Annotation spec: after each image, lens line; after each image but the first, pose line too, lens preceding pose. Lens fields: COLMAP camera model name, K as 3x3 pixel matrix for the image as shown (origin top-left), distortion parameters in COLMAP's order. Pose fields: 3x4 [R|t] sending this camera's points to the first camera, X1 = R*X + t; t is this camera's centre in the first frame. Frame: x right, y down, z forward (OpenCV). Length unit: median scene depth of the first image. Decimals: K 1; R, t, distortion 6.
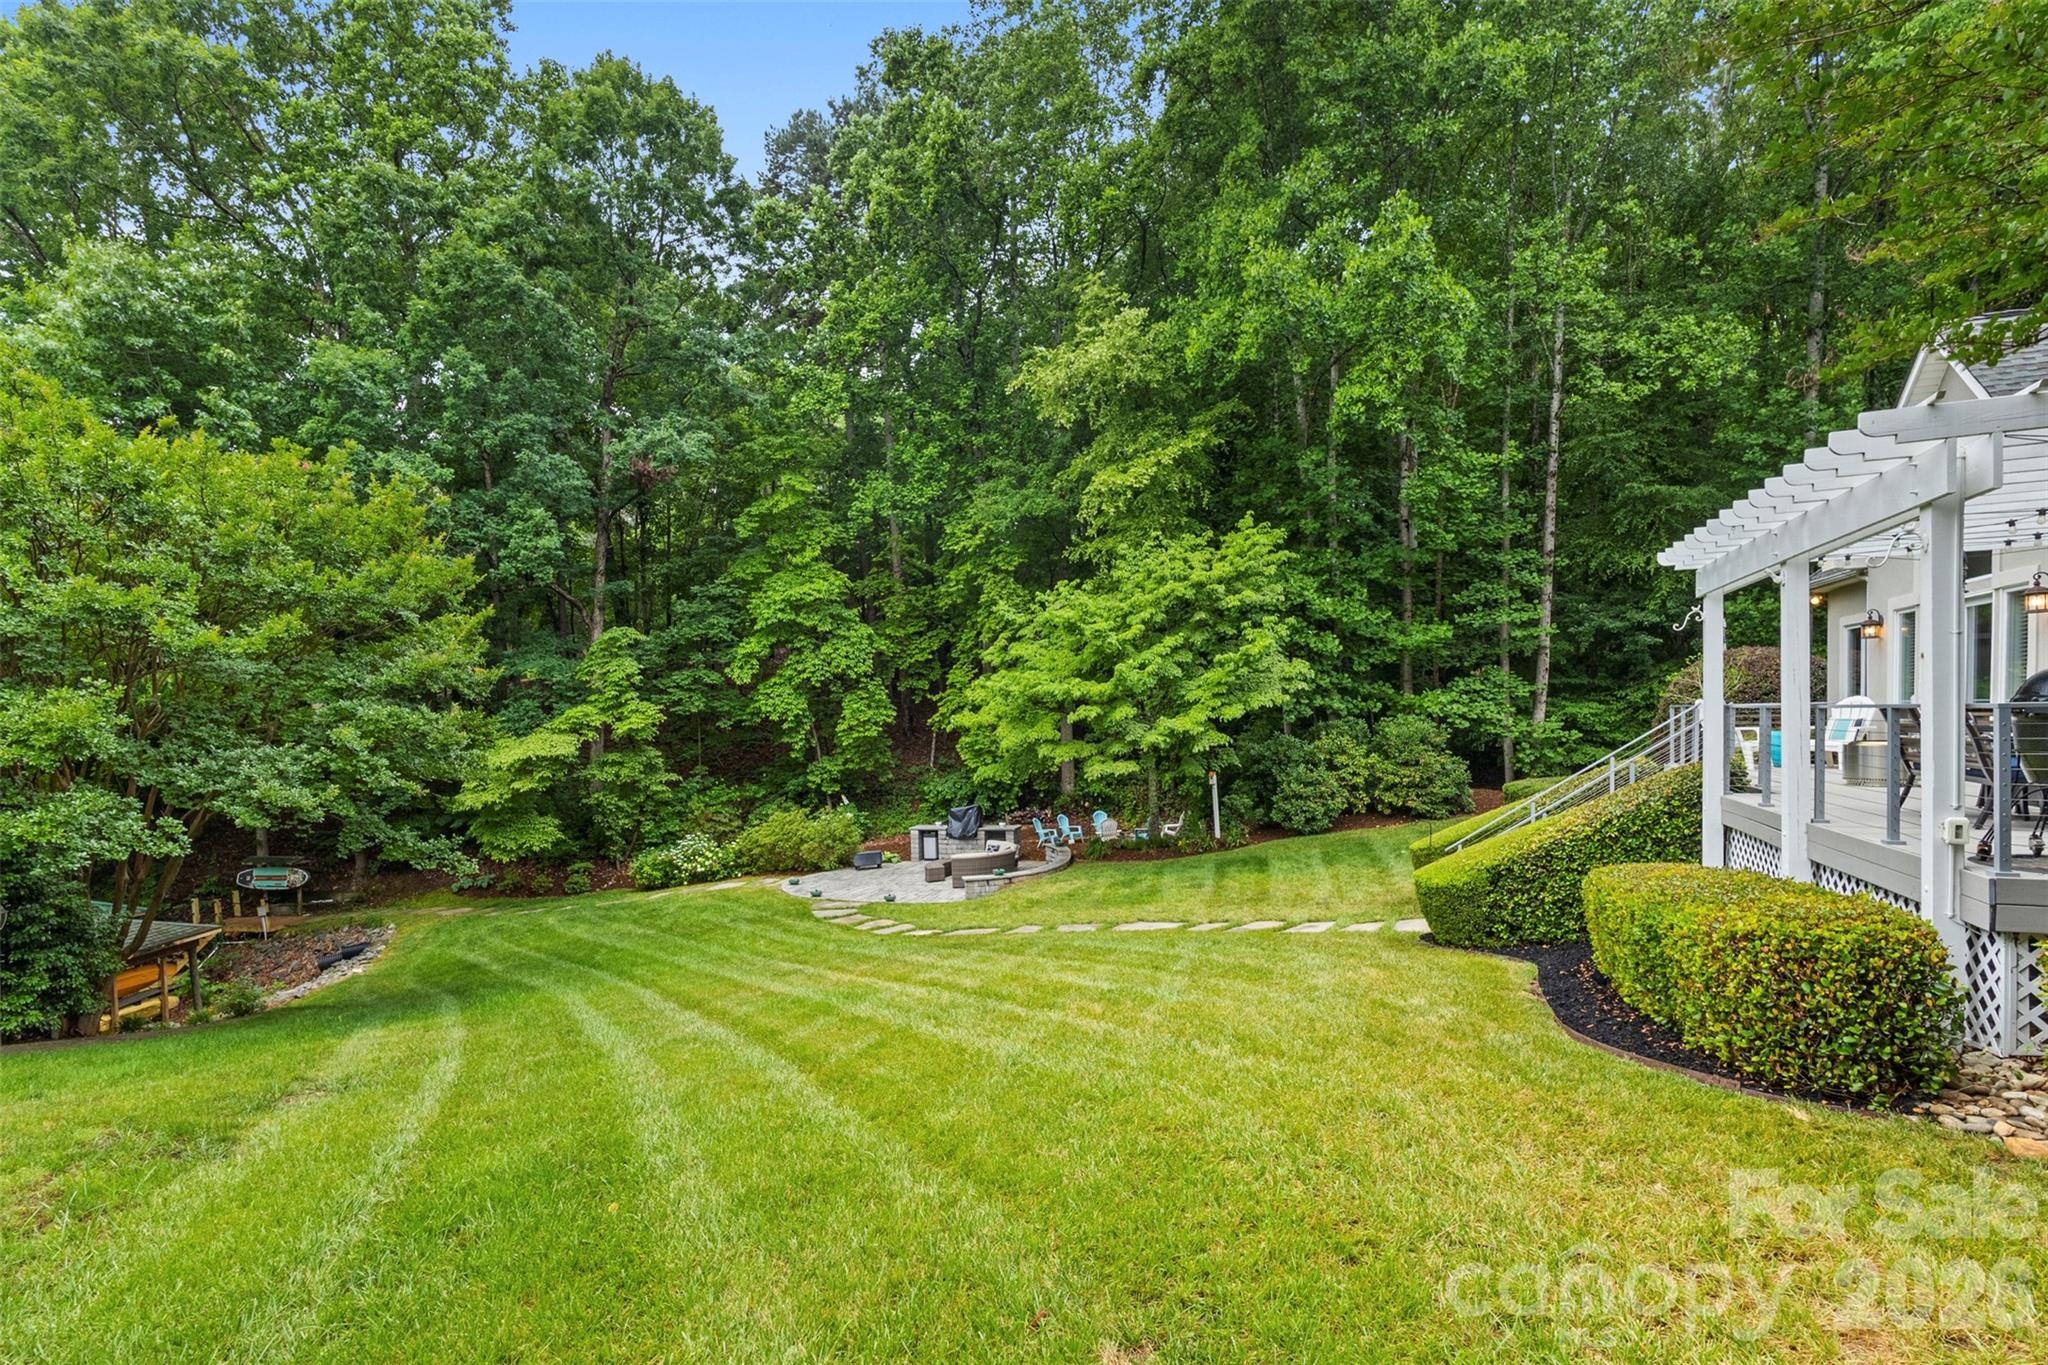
lens RADIAL K [[986.4, 0, 1017.6], [0, 986.4, 742.7], [0, 0, 1]] dist [0.012849, 0.000057]
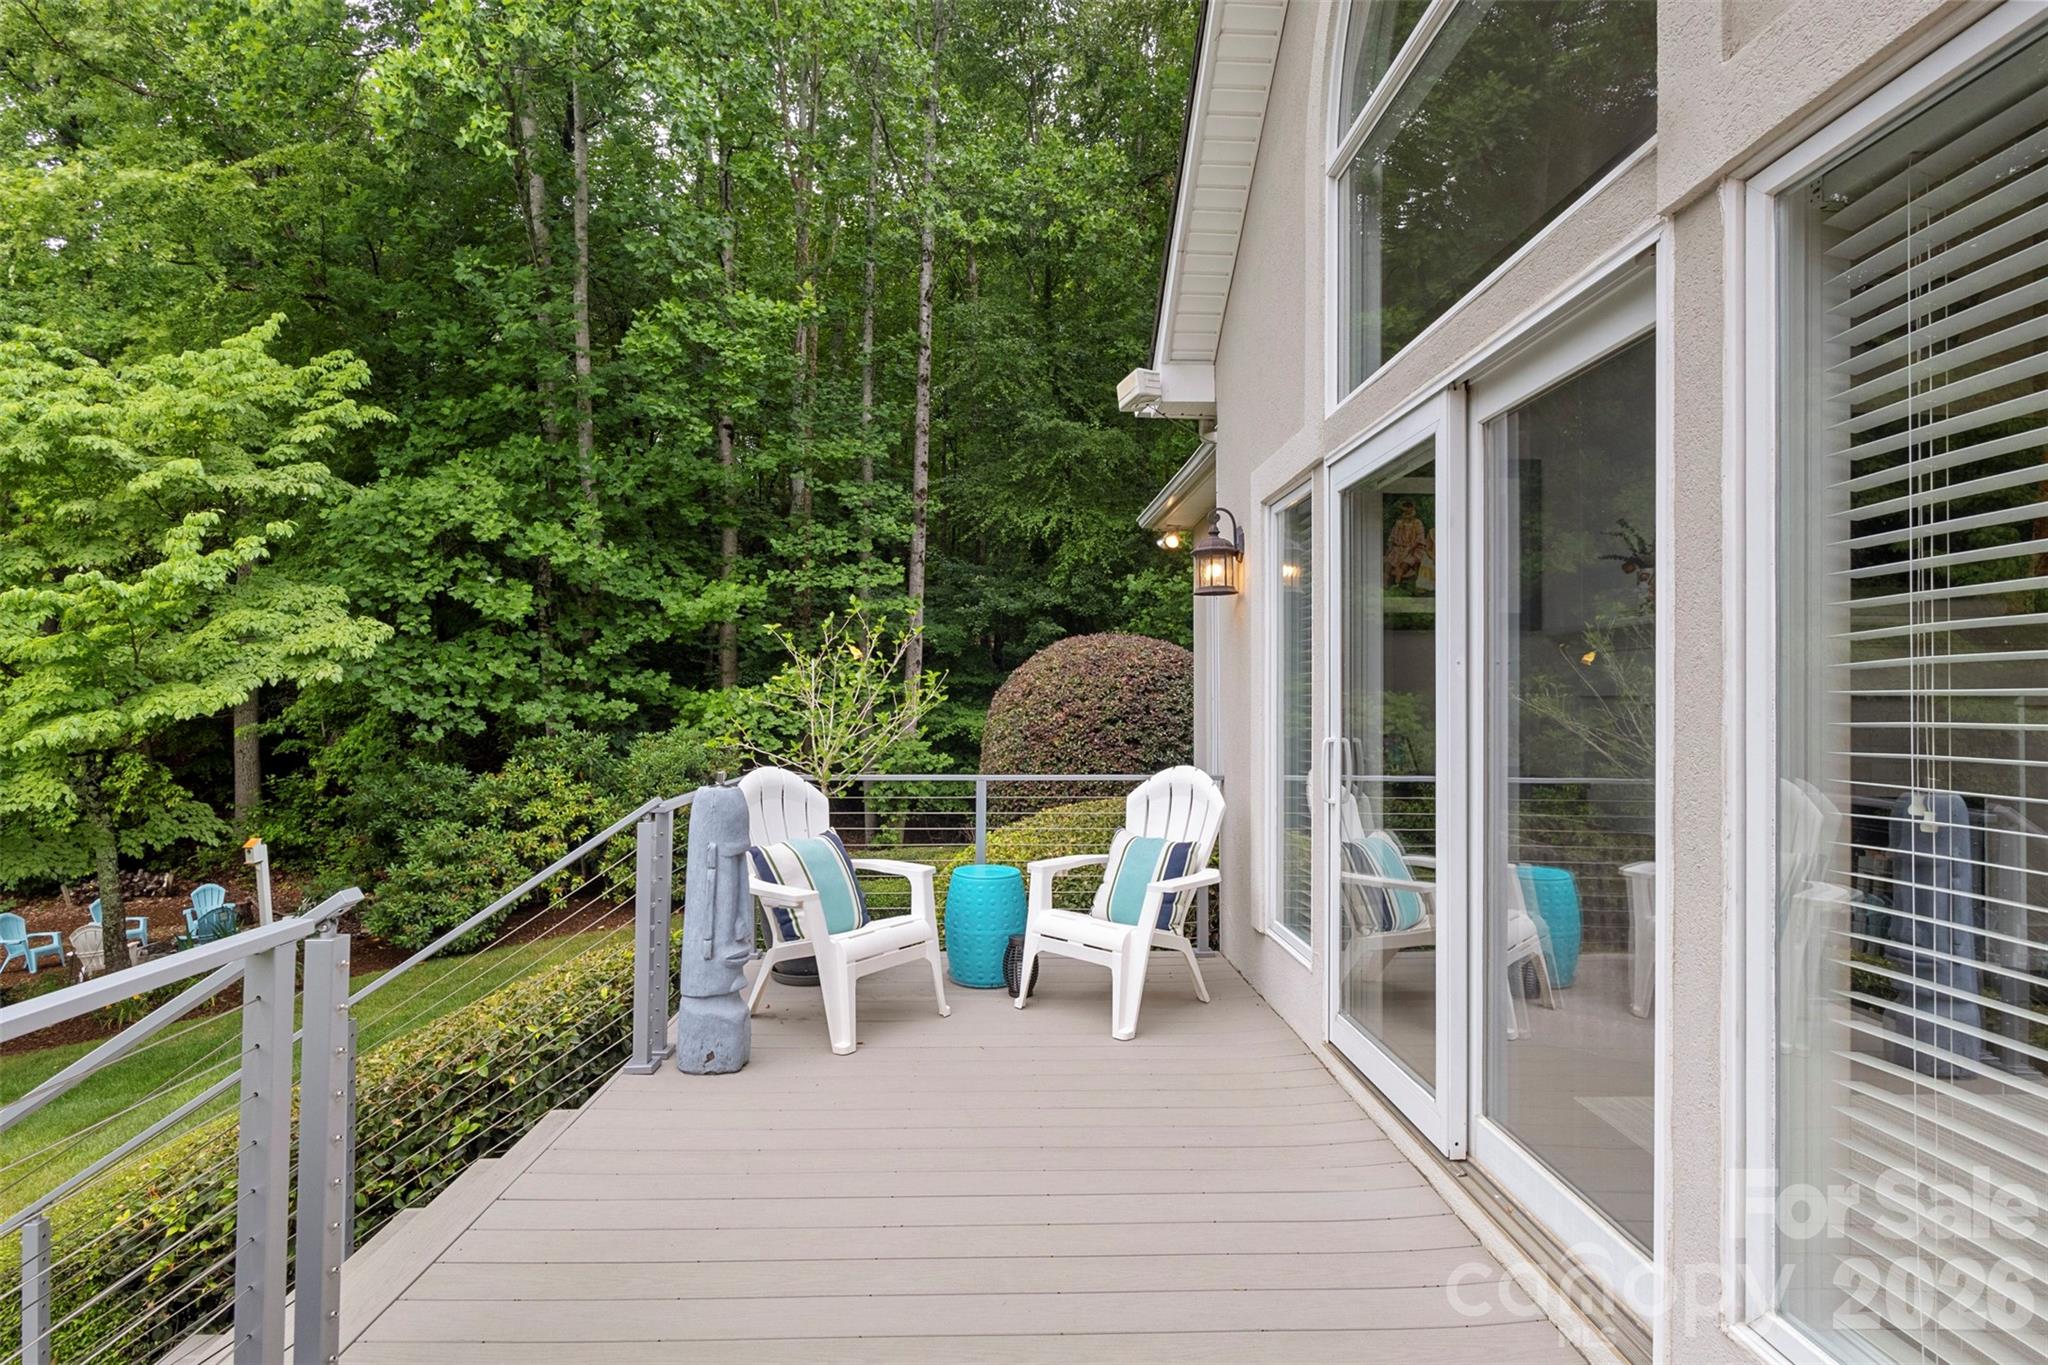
lens RADIAL K [[985.0, 0, 1024.0], [0, 985.0, 682.5], [0, 0, 1]] dist [0.015281, 0.000176]
pose [[0.909152, 0.032466, 0.415197, 0.311688], [-0.013446, 0.998725, -0.048652, -0.027639], [-0.416247, 0.038649, 0.908430, 0.342678]]
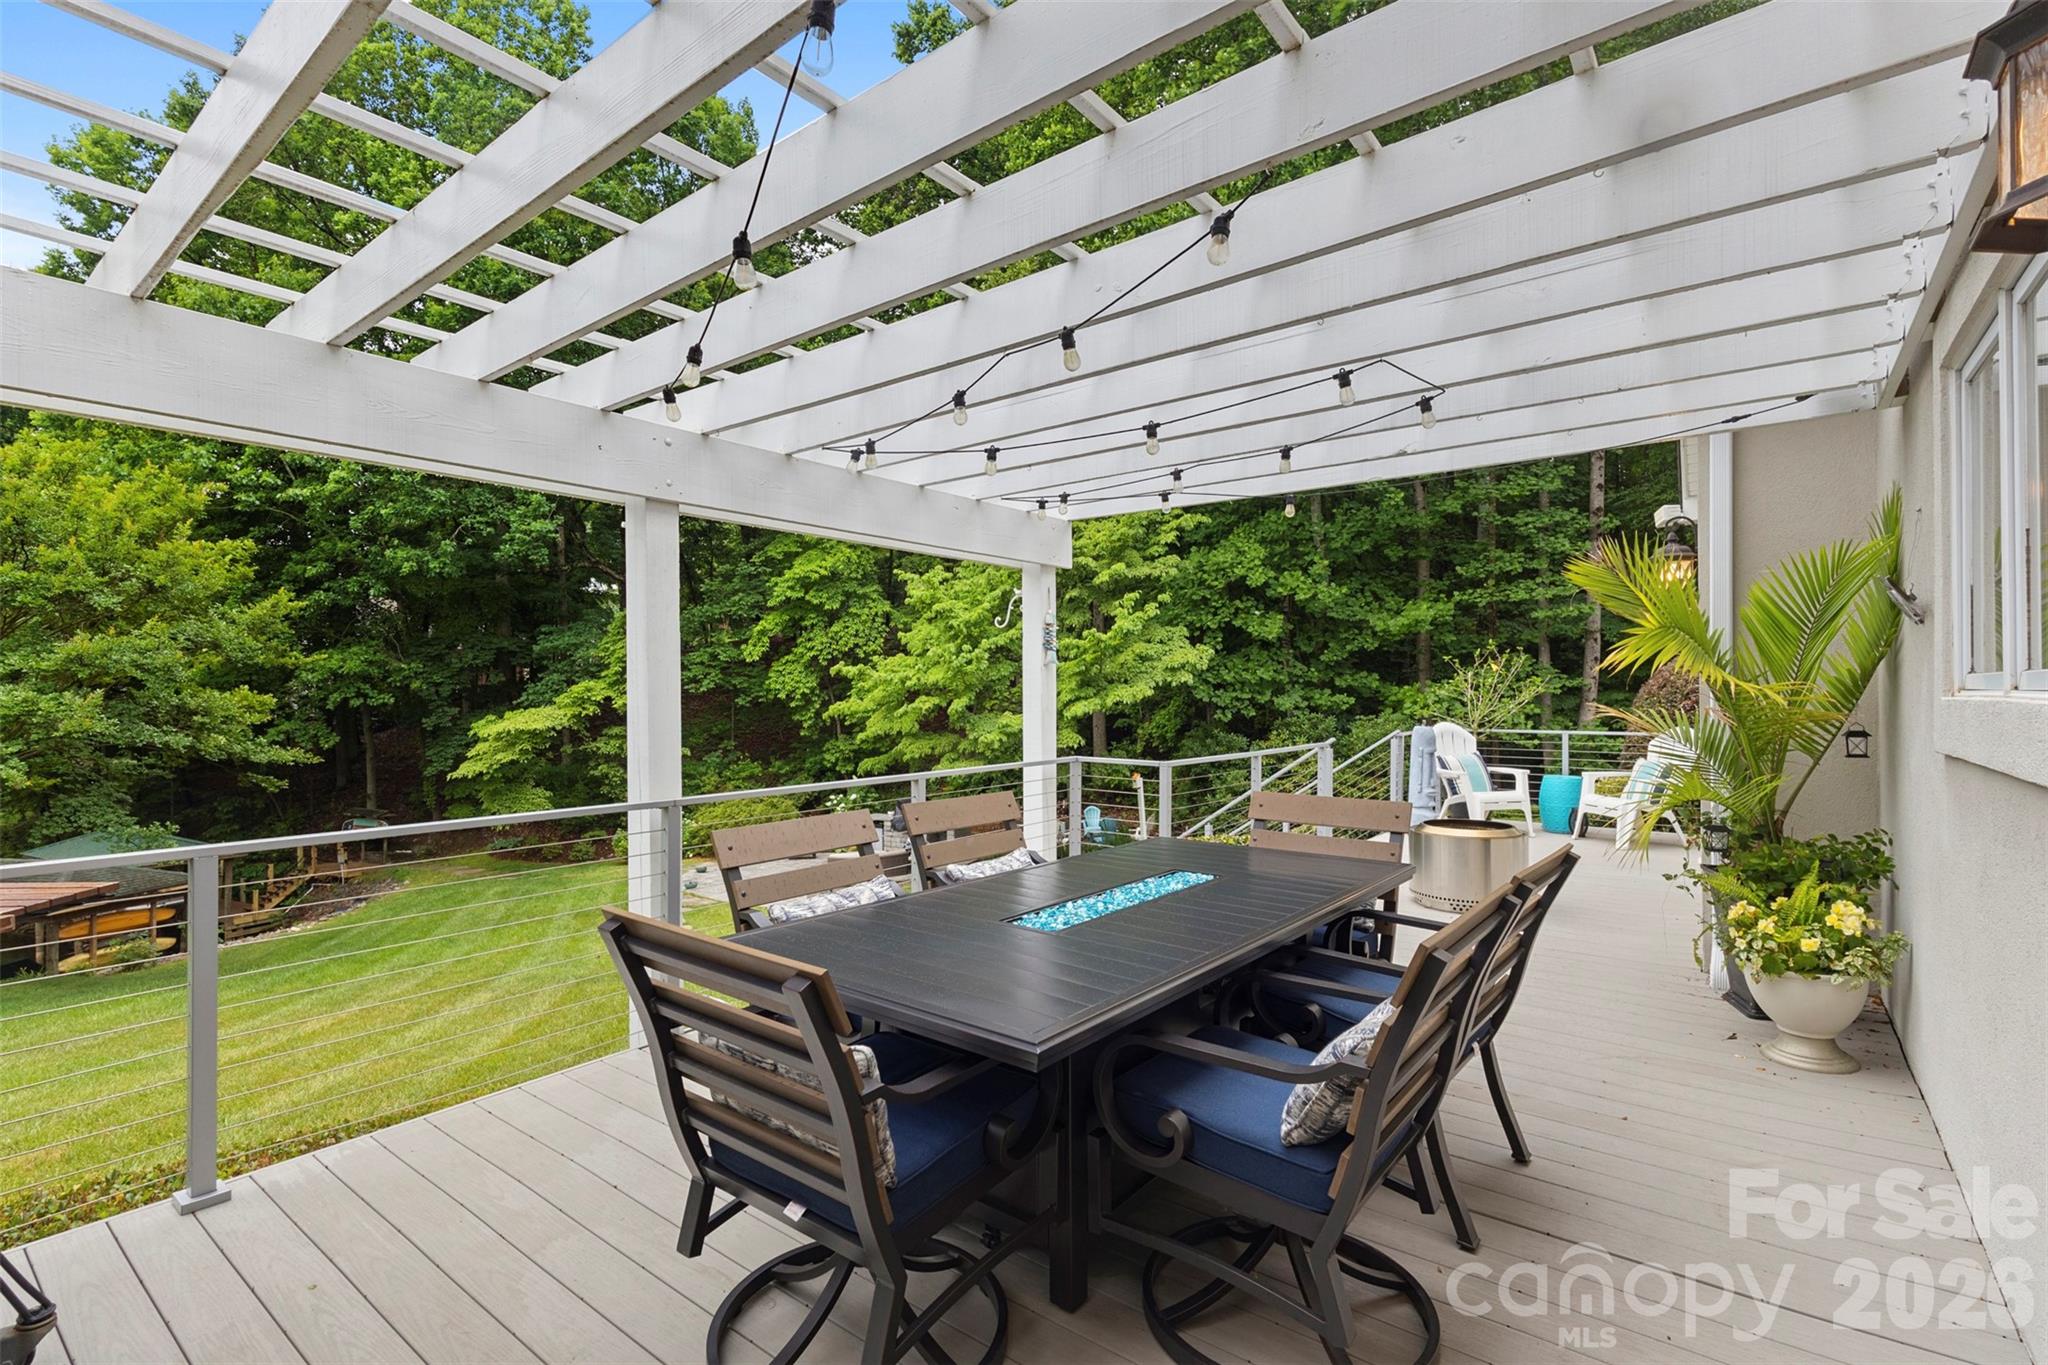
lens RADIAL K [[957.4, 0, 1024.0], [0, 957.4, 682.5], [0, 0, 1]] dist [0.012903, 0.000092]
pose [[0.967488, 0.019873, -0.252134, 0.283637], [-0.027784, 0.999226, -0.027856, -0.022190], [0.251385, 0.033956, 0.967291, 0.151533]]
